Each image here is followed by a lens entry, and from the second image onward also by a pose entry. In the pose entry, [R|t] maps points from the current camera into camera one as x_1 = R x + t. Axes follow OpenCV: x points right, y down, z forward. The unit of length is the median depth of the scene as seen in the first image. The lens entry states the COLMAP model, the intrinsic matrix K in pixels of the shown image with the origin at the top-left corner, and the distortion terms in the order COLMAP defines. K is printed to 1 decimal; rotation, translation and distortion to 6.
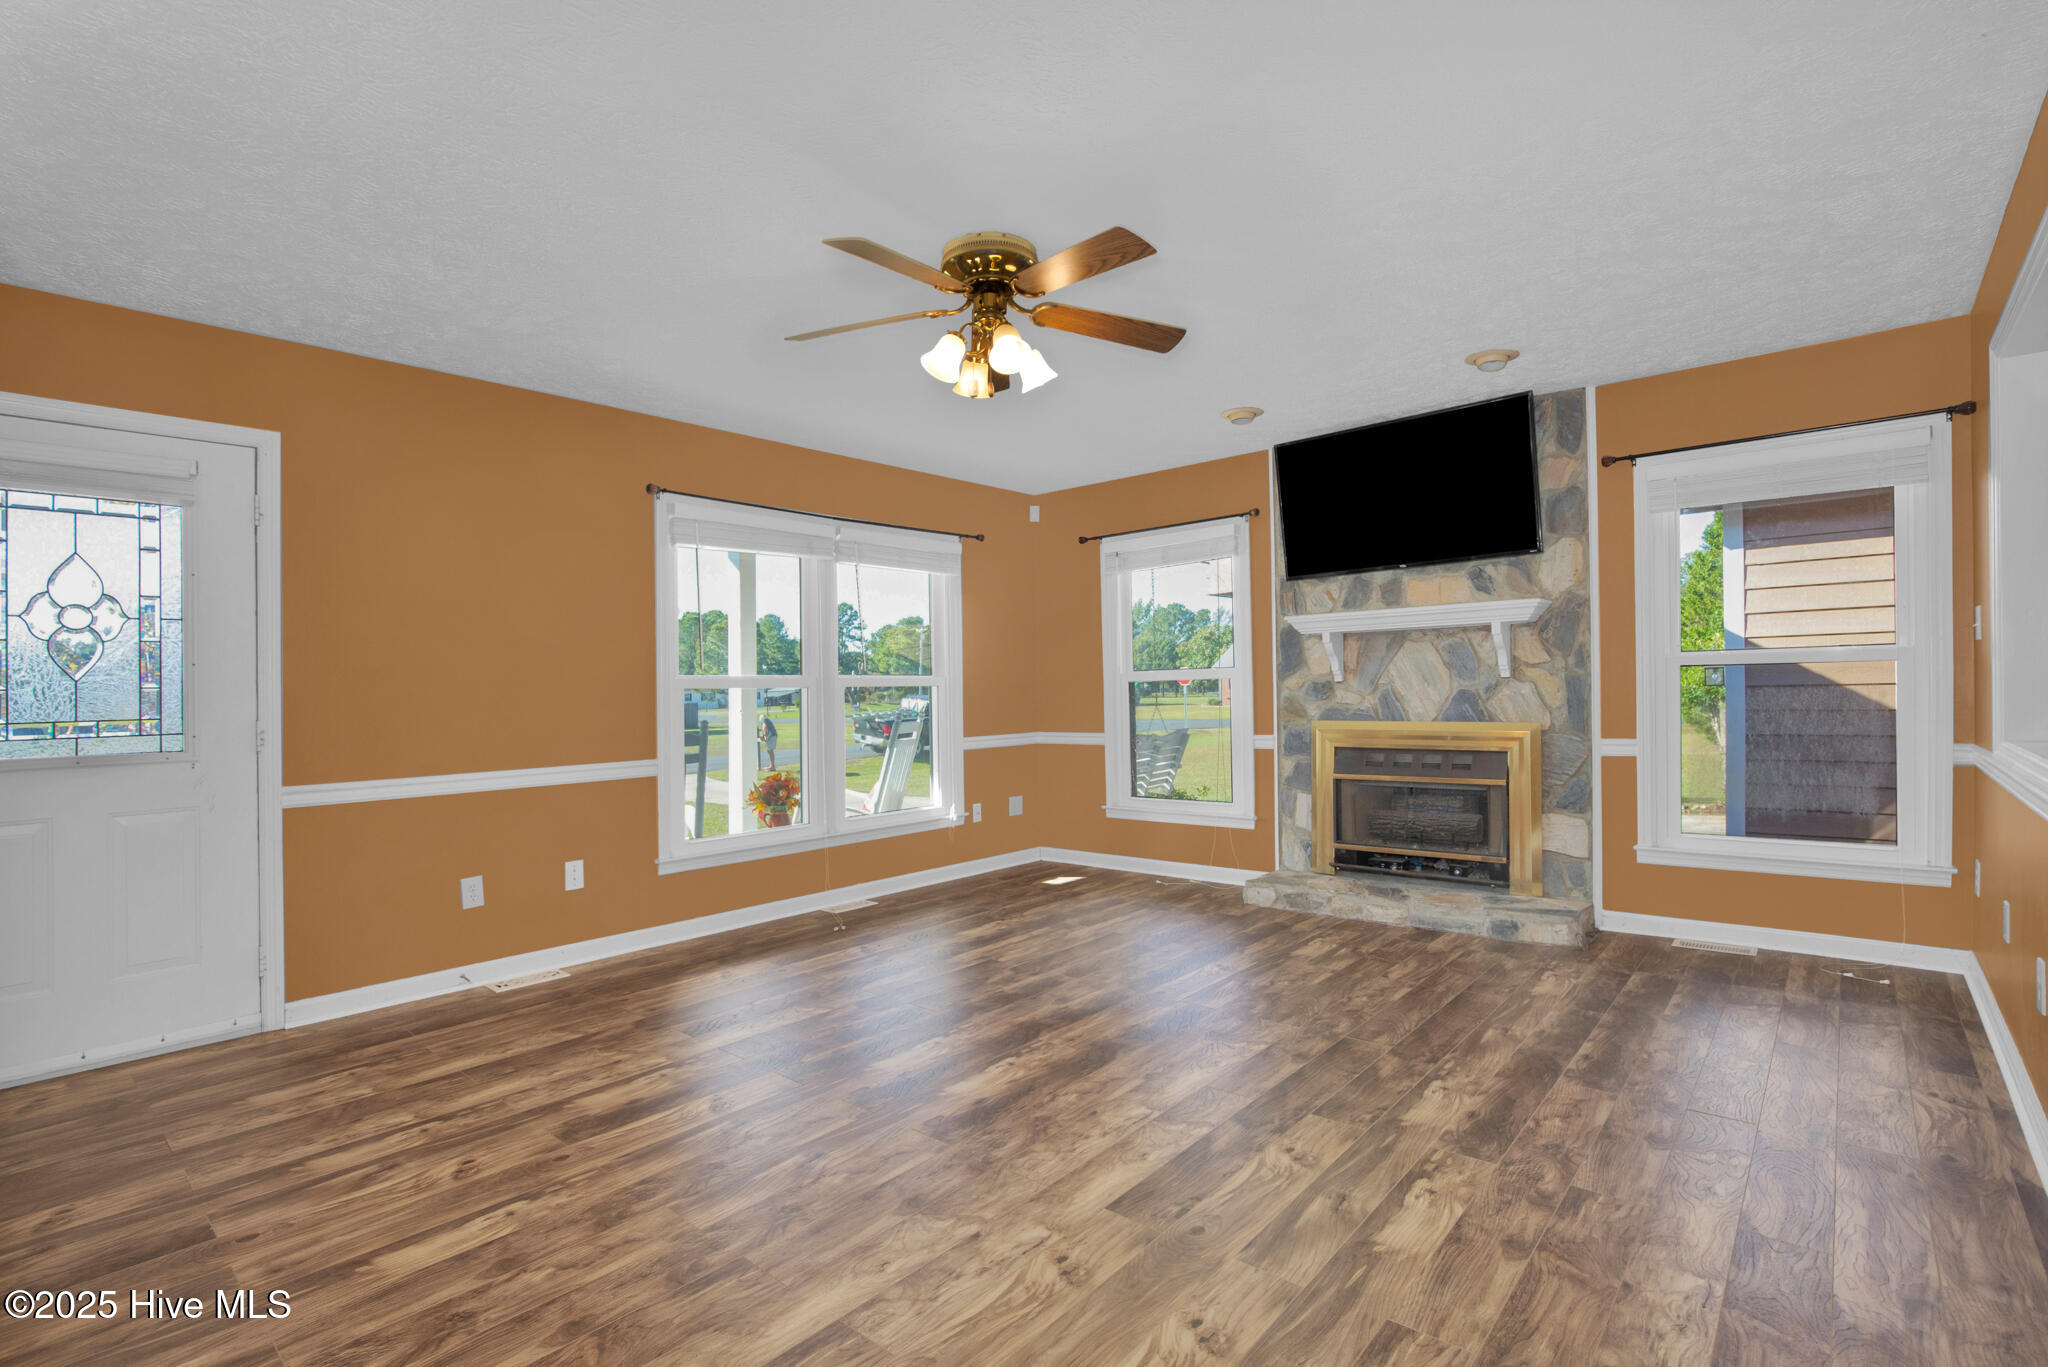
lens RADIAL K [[981.8, 0, 1027.7], [0, 981.8, 697.2], [0, 0, 1]] dist [-0.001017, -0.000119]
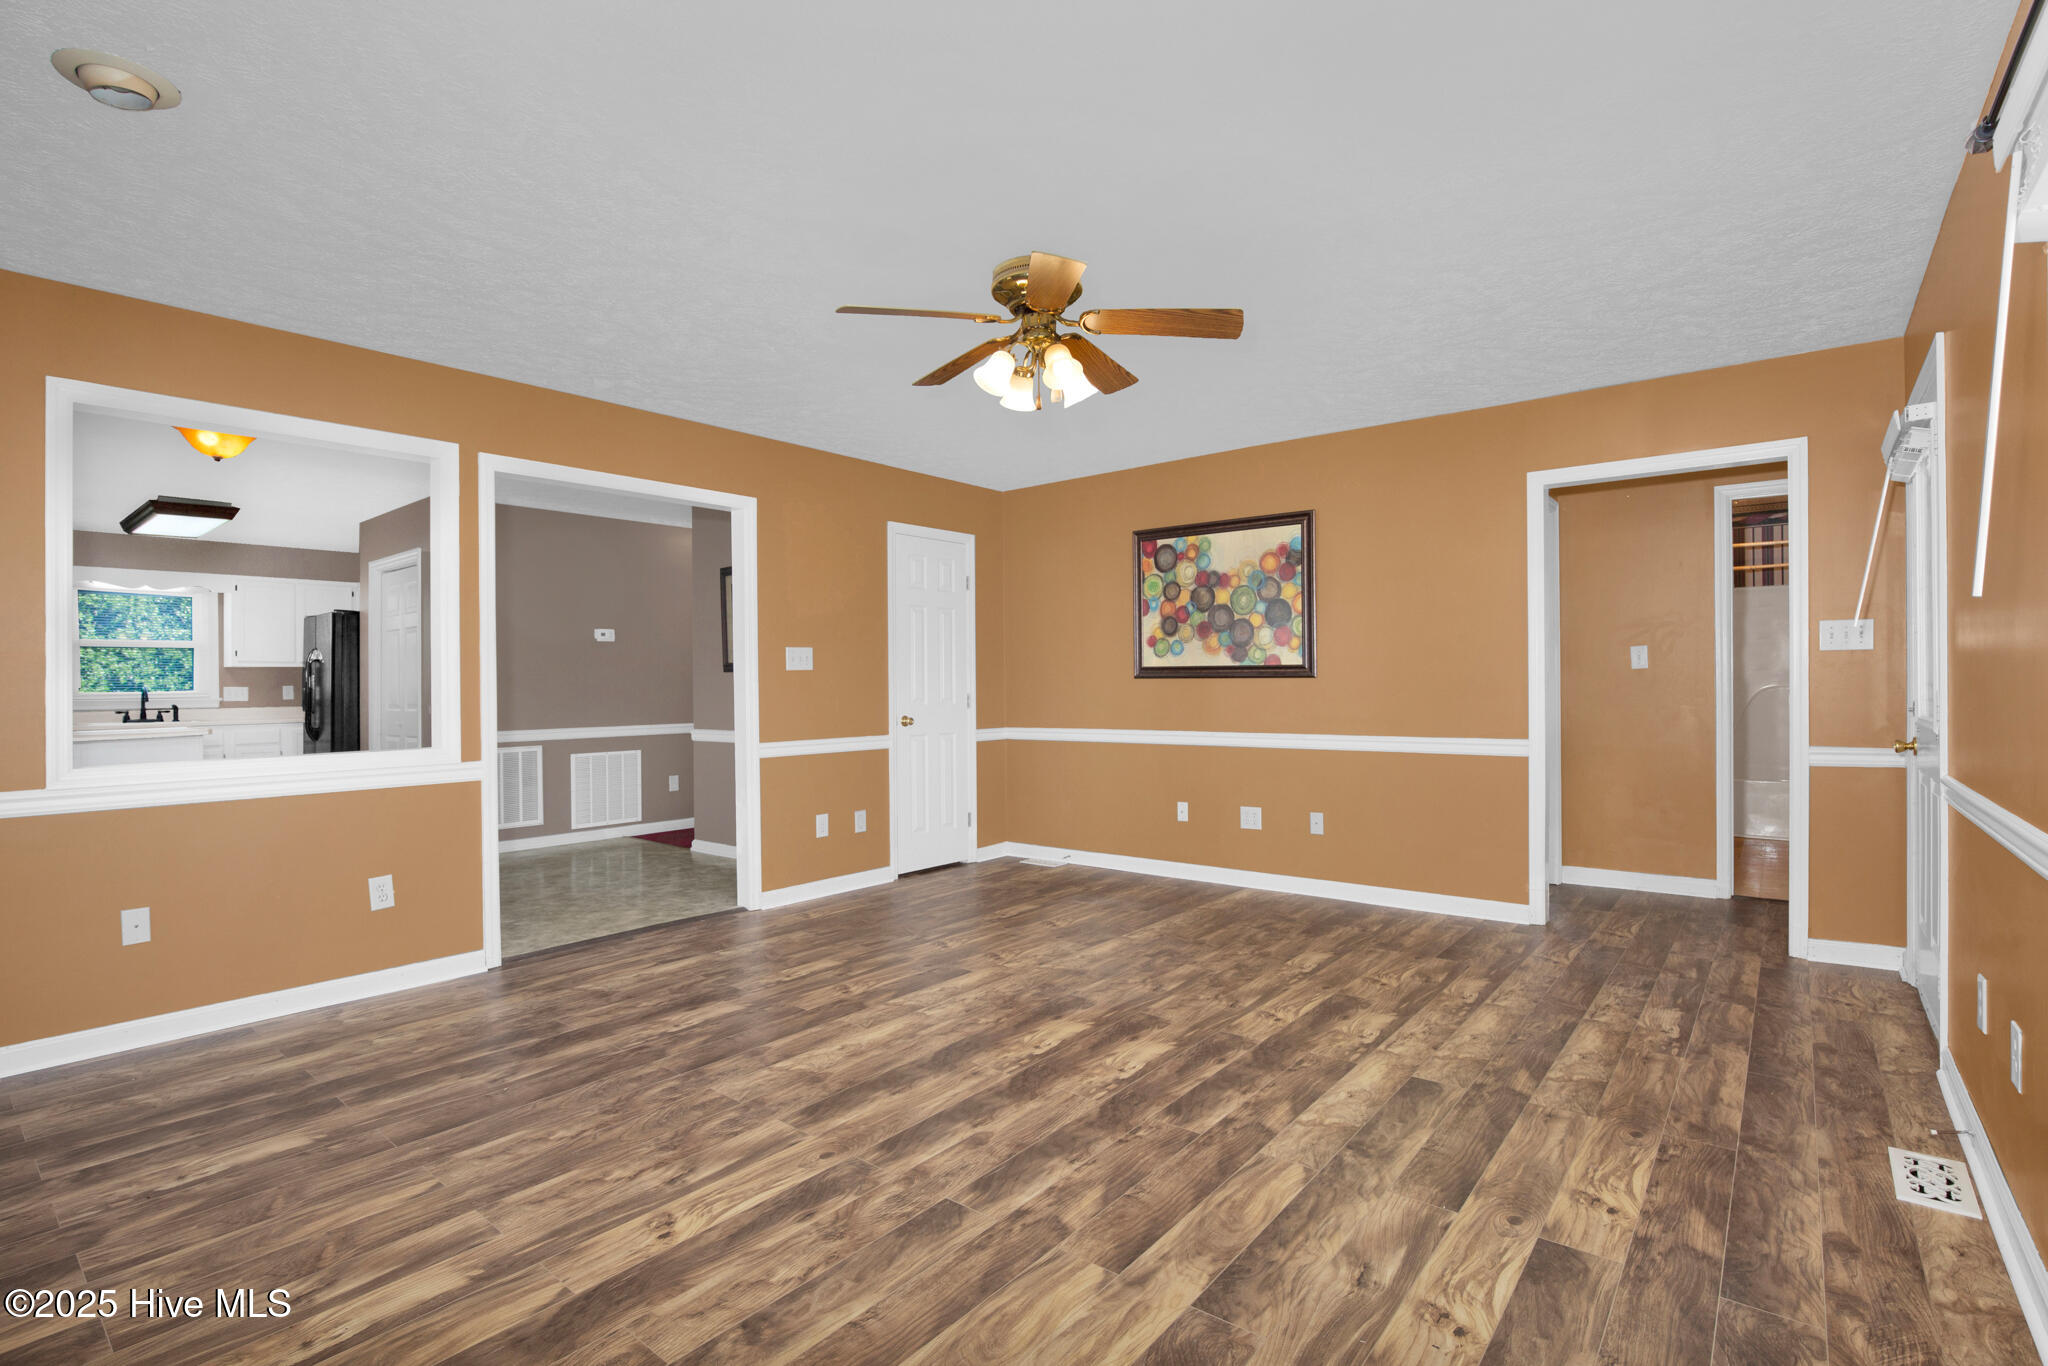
lens RADIAL K [[981.8, 0, 1027.7], [0, 981.8, 696.7], [0, 0, 1]] dist [-0.001017, -0.000119]
pose [[-0.998724, 0.034248, -0.037104, 0.020094], [0.033468, 0.999210, 0.021446, -0.020859], [0.037810, 0.020177, -0.999081, 2.155669]]
